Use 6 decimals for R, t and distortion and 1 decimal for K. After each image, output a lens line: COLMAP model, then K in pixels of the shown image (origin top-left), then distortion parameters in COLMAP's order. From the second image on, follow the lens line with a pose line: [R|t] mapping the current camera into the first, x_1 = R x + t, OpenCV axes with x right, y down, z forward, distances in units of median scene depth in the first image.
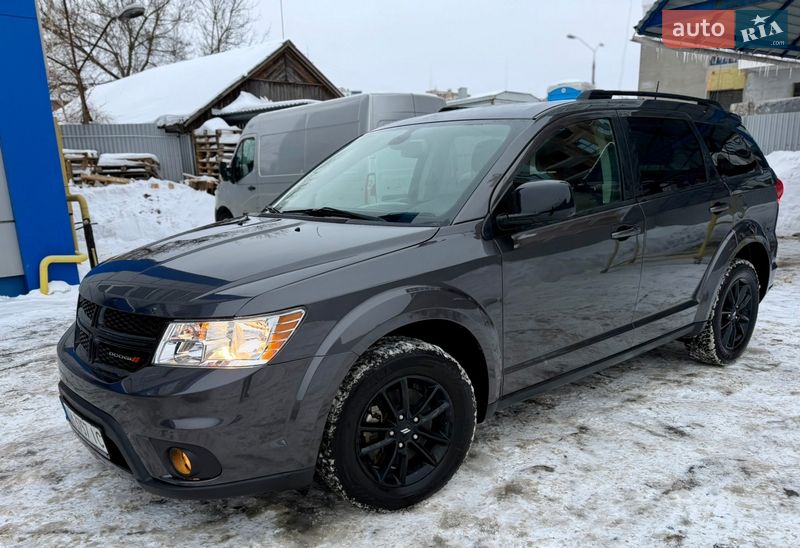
lens RADIAL K [[672.3, 0, 383.8], [0, 672.3, 345.9], [0, 0, 1]] dist [0.046214, -0.064737]
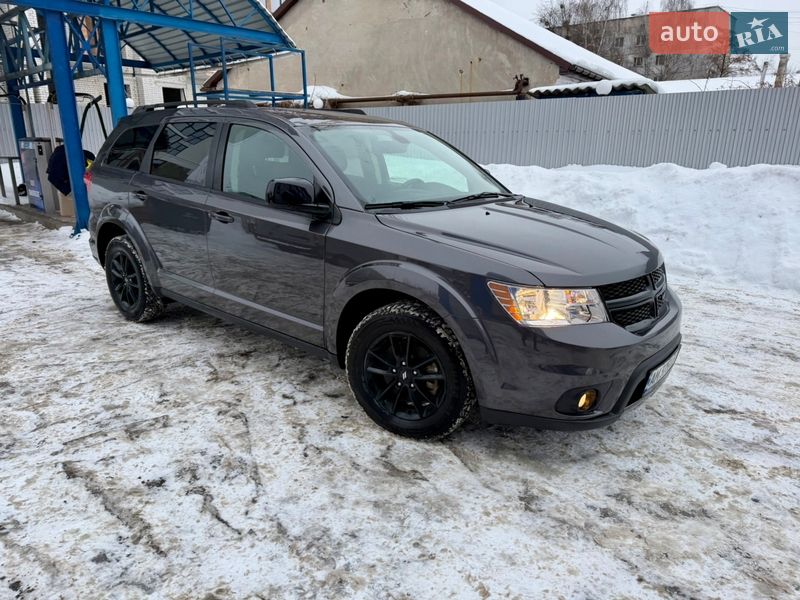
lens RADIAL K [[560.4, 0, 397.8], [0, 560.4, 298.8], [0, 0, 1]] dist [0.041595, -0.042614]
pose [[-0.170555, -0.241122, 0.955391, -1.039550], [0.242656, 0.929458, 0.277895, -0.324254], [-0.955002, 0.279228, -0.100014, 1.204146]]
